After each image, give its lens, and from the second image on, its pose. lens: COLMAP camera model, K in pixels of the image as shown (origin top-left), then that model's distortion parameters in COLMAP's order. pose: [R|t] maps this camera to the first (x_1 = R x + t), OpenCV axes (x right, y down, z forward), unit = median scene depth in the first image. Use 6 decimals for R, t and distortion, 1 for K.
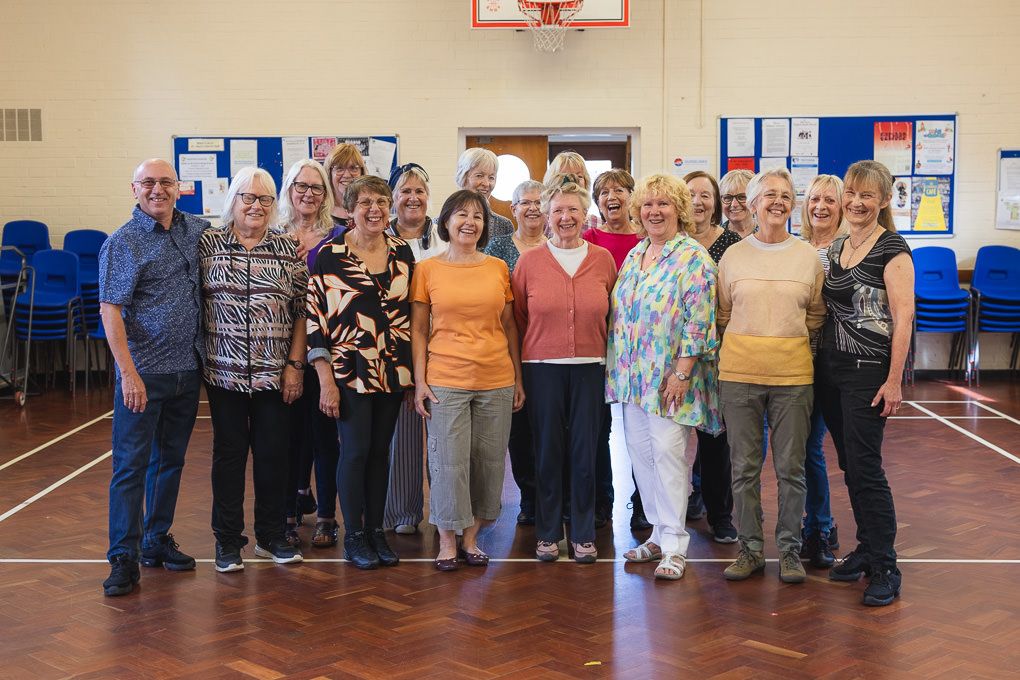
lens RADIAL K [[1443.1, 0, 511.7], [0, 1443.1, 357.8], [0, 0, 1]] dist [0.012154, 0.000000]
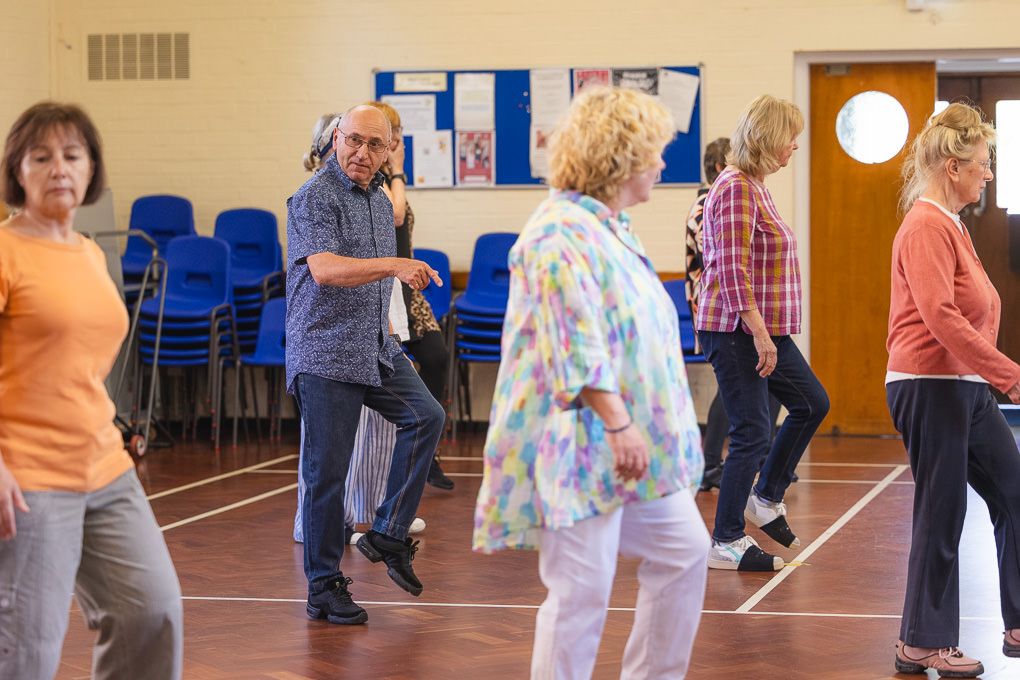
lens RADIAL K [[2721.0, 0, 507.2], [0, 2721.0, 342.5], [0, 0, 1]] dist [0.058877, 0.000000]
pose [[0.973527, 0.011490, -0.228282, 0.119057], [-0.023044, 0.998581, -0.048013, 0.033335], [0.227406, 0.052002, 0.972411, -0.215741]]
